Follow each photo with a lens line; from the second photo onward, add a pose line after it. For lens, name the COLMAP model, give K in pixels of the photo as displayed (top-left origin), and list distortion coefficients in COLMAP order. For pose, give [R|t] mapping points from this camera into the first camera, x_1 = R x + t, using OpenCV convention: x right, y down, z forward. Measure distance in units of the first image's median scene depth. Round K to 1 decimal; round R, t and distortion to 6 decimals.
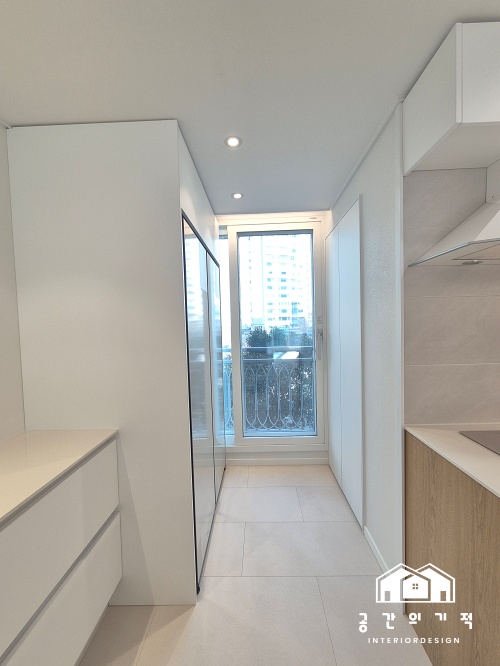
lens RADIAL K [[273.0, 0, 252.5], [0, 273.0, 334.7], [0, 0, 1]] dist [-0.002163, -0.000239]
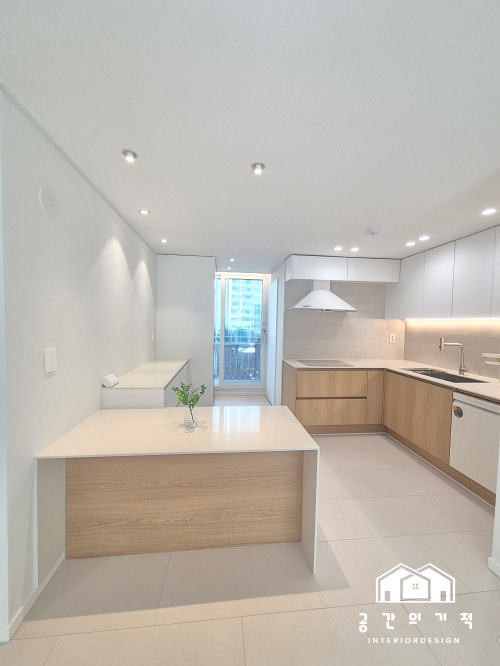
lens RADIAL K [[273.0, 0, 251.3], [0, 273.0, 335.2], [0, 0, 1]] dist [-0.002163, -0.000239]
pose [[0.990085, 0.045452, 0.132914, -0.243112], [-0.045831, 0.998949, -0.000208, 0.070237], [-0.132784, -0.005886, 0.991128, -2.091892]]
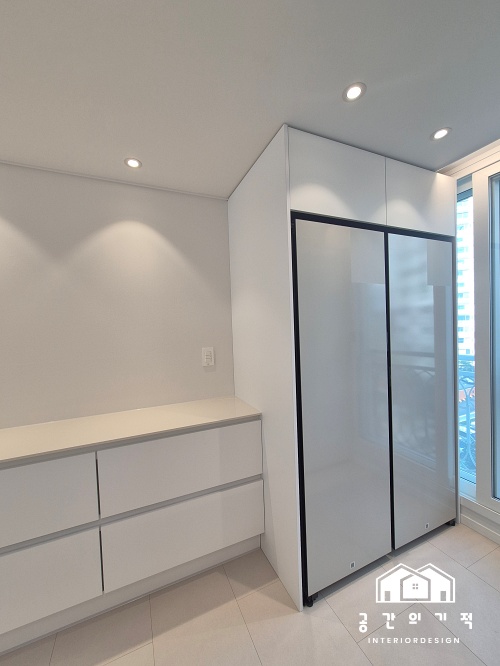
lens RADIAL K [[273.0, 0, 252.6], [0, 273.0, 337.9], [0, 0, 1]] dist [-0.002163, -0.000239]
pose [[0.435360, 0.050989, -0.898811, 0.594727], [-0.016729, 0.998681, 0.048551, -0.047656], [0.900101, -0.006101, 0.435639, 0.454827]]
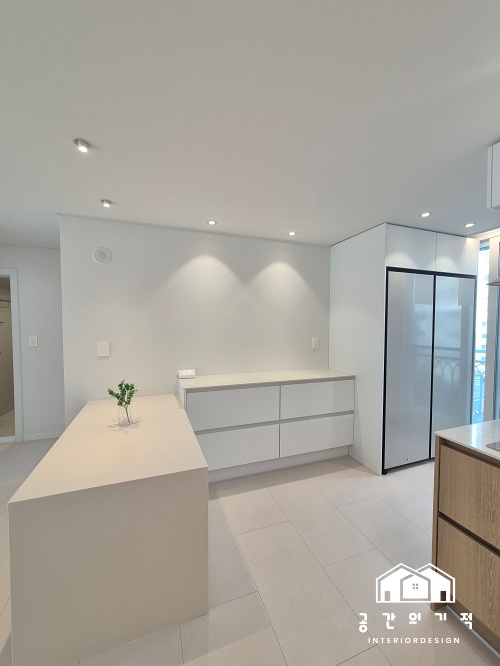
lens RADIAL K [[273.0, 0, 250.3], [0, 273.0, 339.3], [0, 0, 1]] dist [-0.002163, -0.000239]
pose [[0.369631, 0.075984, -0.926067, 1.213040], [-0.052183, 0.996775, 0.060958, -0.019621], [0.927712, 0.025793, 0.372404, -0.588890]]
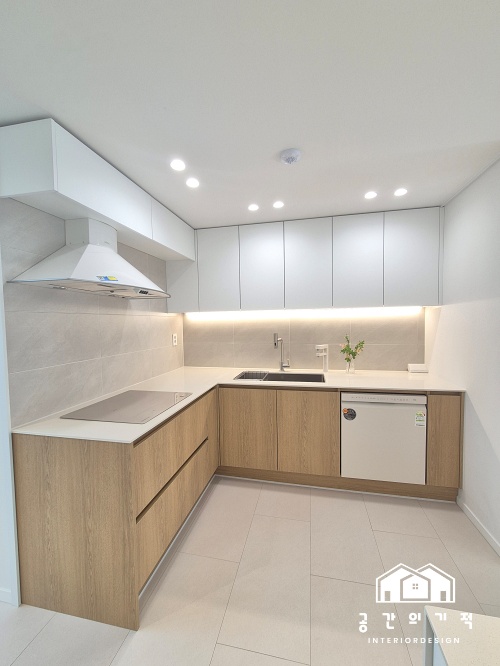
lens RADIAL K [[273.0, 0, 251.9], [0, 273.0, 336.1], [0, 0, 1]] dist [-0.002163, -0.000239]
pose [[0.189021, -0.024340, 0.981671, -0.308039], [0.050042, 0.998633, 0.015125, -0.003535], [-0.980697, 0.046266, 0.189980, -0.149904]]
